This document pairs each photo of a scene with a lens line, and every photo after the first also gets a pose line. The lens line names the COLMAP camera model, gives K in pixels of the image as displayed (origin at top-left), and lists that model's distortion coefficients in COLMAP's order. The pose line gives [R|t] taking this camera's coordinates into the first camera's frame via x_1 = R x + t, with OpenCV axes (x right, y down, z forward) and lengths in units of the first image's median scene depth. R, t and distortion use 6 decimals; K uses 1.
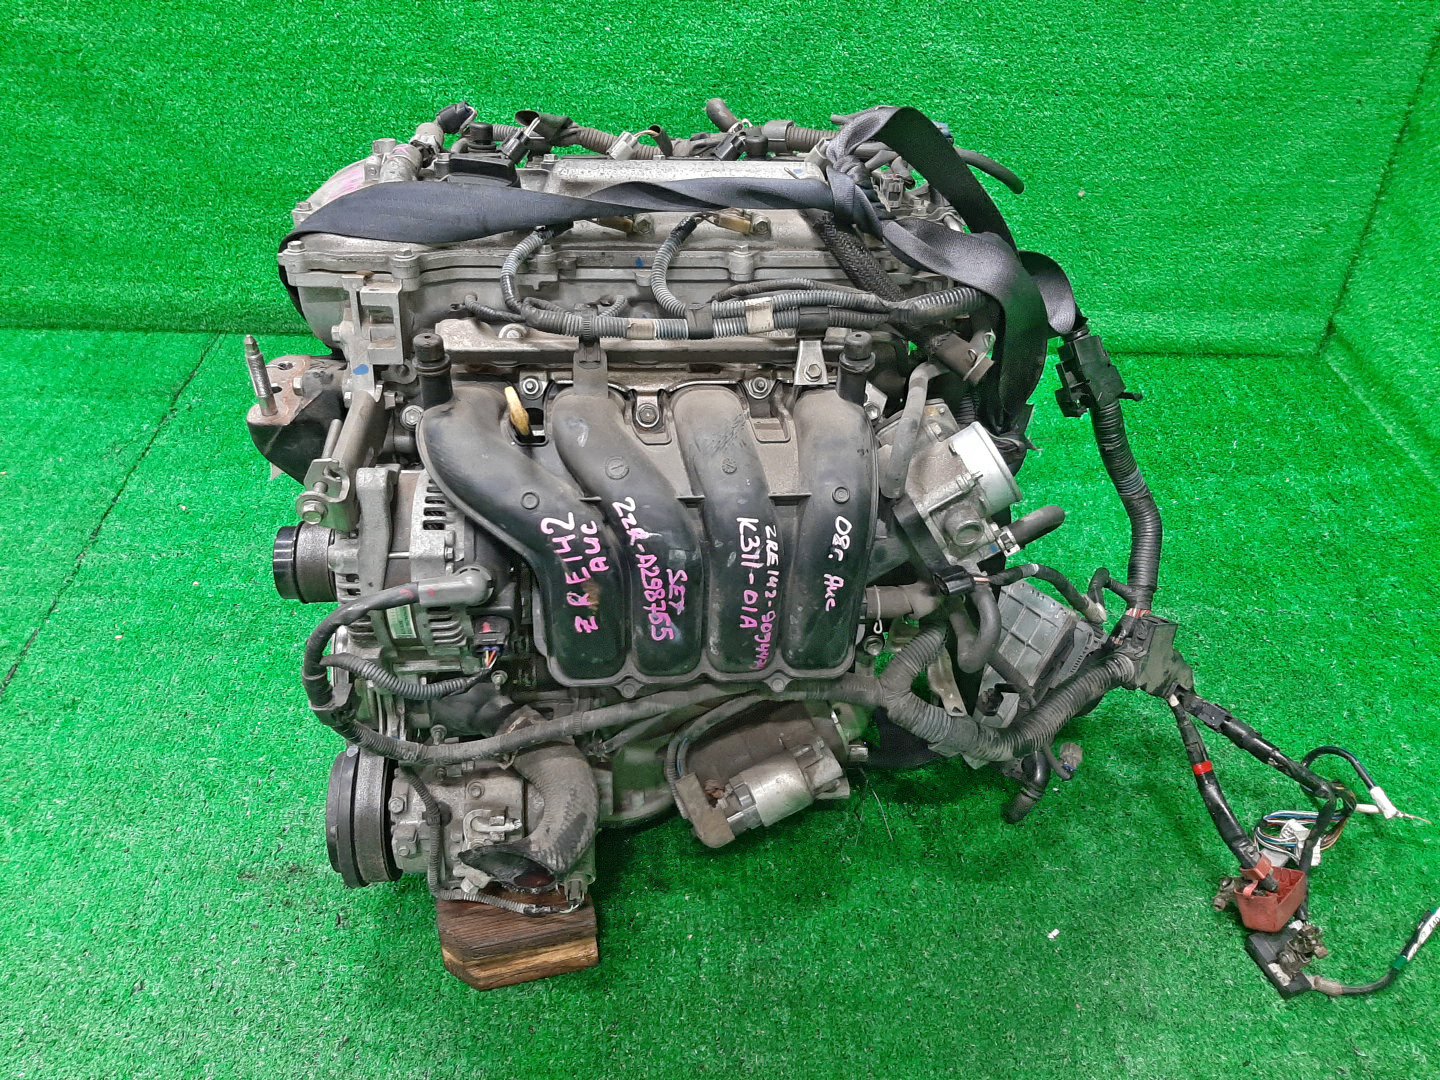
lens RADIAL K [[1134.1, 0, 720.0], [0, 1134.1, 540.0], [0, 0, 1]] dist [0.067205, -0.127909]
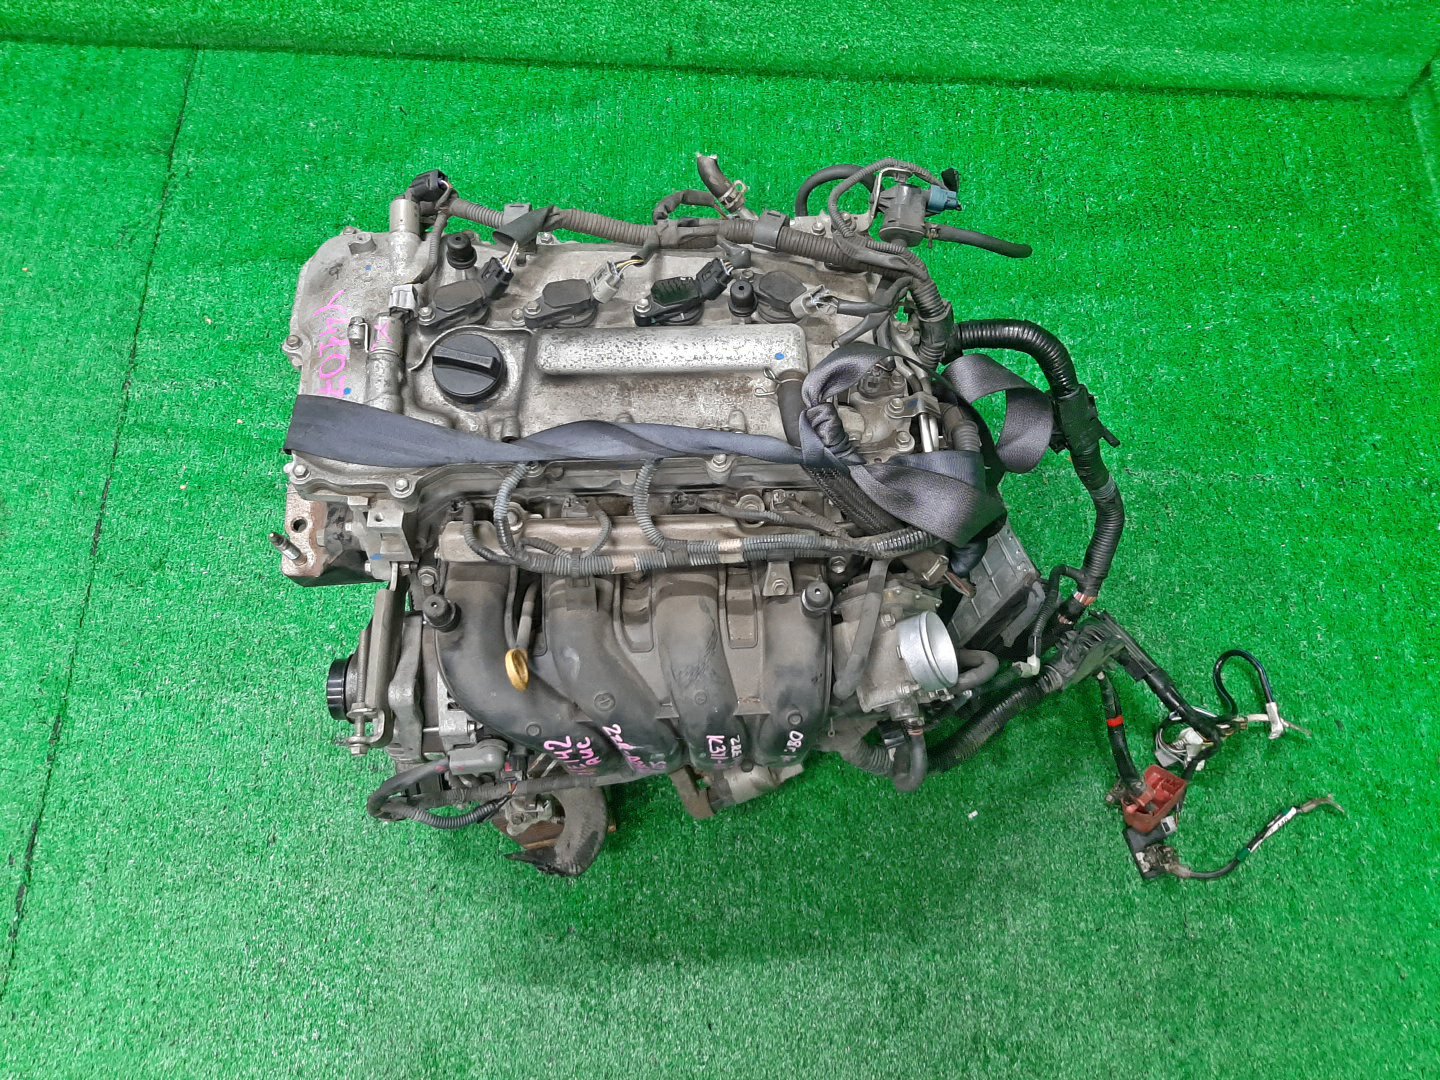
lens RADIAL K [[1134.1, 0, 720.0], [0, 1134.1, 540.0], [0, 0, 1]] dist [0.067205, -0.127909]
pose [[0.999027, 0.028145, -0.033944, 0.047074], [-0.006982, 0.861059, 0.508457, -0.590970], [0.043538, -0.507725, 0.860418, 0.052826]]
